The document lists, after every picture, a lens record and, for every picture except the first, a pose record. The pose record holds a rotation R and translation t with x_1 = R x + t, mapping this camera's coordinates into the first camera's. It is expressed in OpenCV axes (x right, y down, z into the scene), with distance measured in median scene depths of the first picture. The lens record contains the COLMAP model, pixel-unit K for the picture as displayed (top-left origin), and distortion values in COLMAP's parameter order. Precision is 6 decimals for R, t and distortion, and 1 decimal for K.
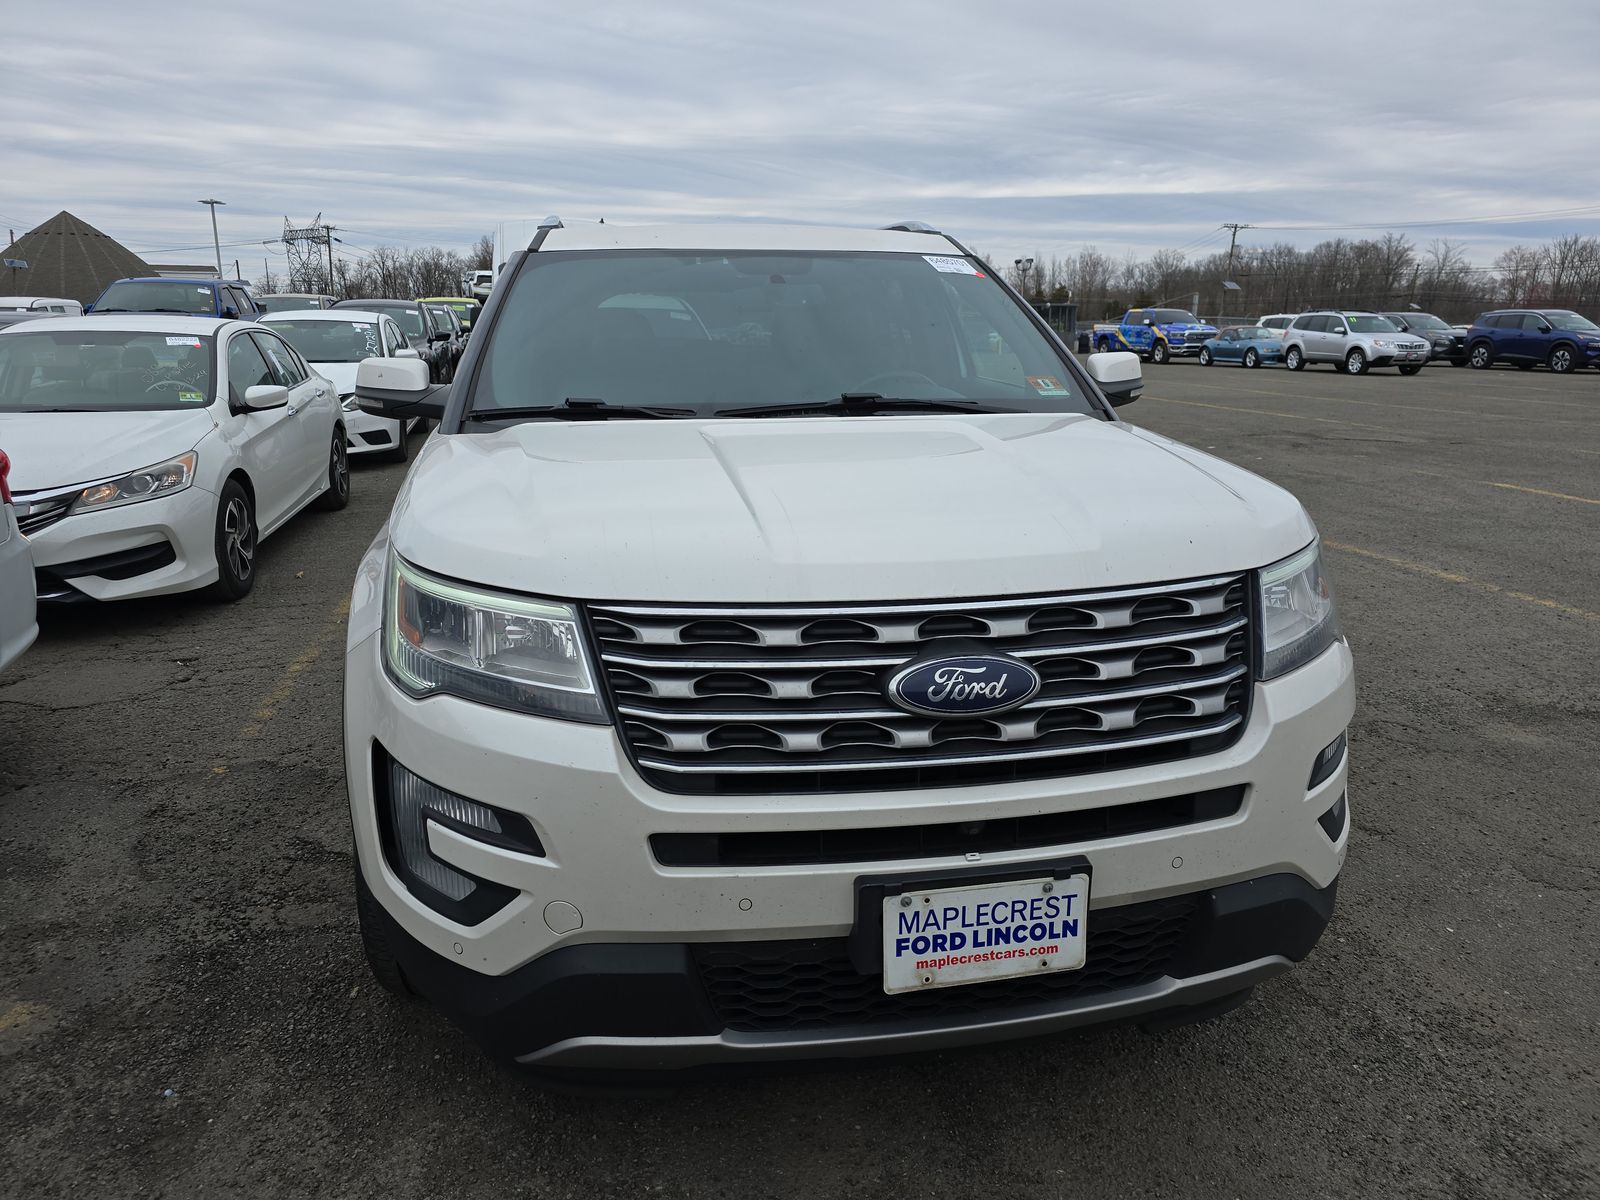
lens RADIAL K [[1072.4, 0, 811.7], [0, 1072.4, 600.9], [0, 0, 1]] dist [0.037007, -0.021856]
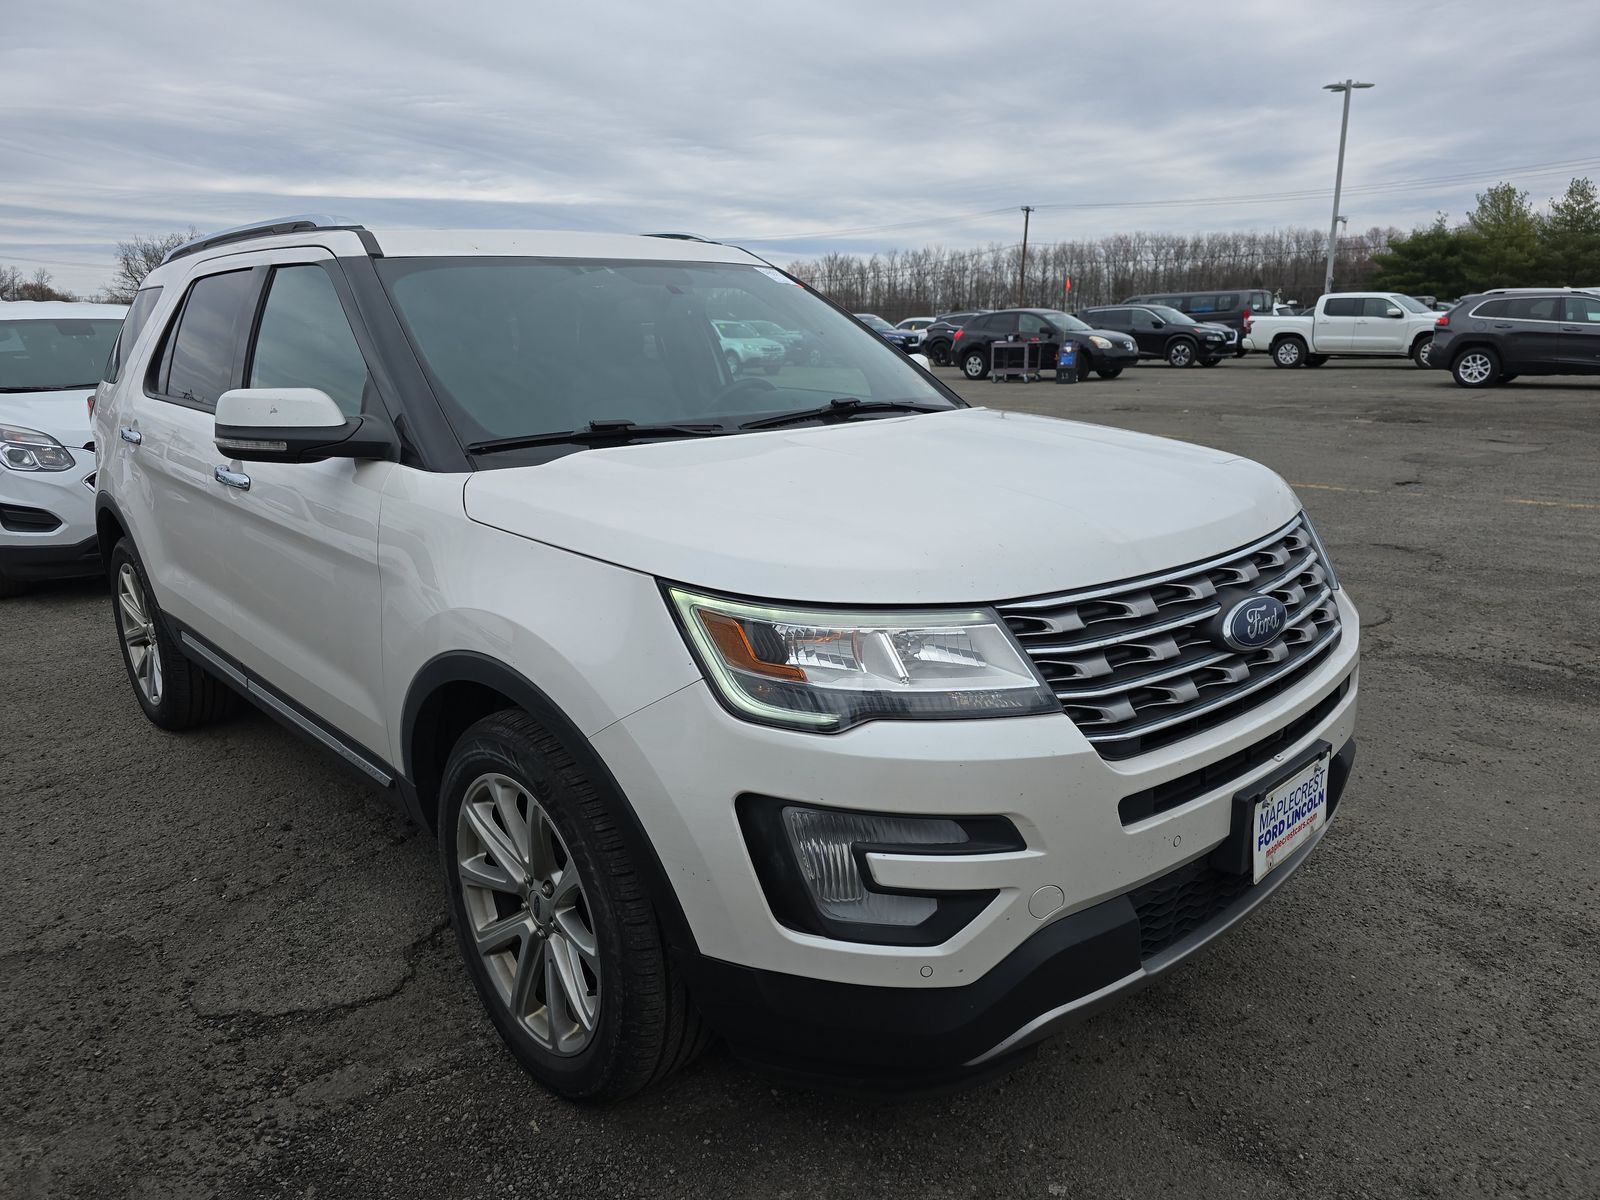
lens RADIAL K [[1072.4, 0, 811.7], [0, 1072.4, 600.9], [0, 0, 1]] dist [0.037007, -0.021856]
pose [[0.842598, -0.150776, 0.517005, -0.913587], [0.153342, 0.987440, 0.038059, -0.069863], [-0.516250, 0.047211, 0.855136, 0.203912]]
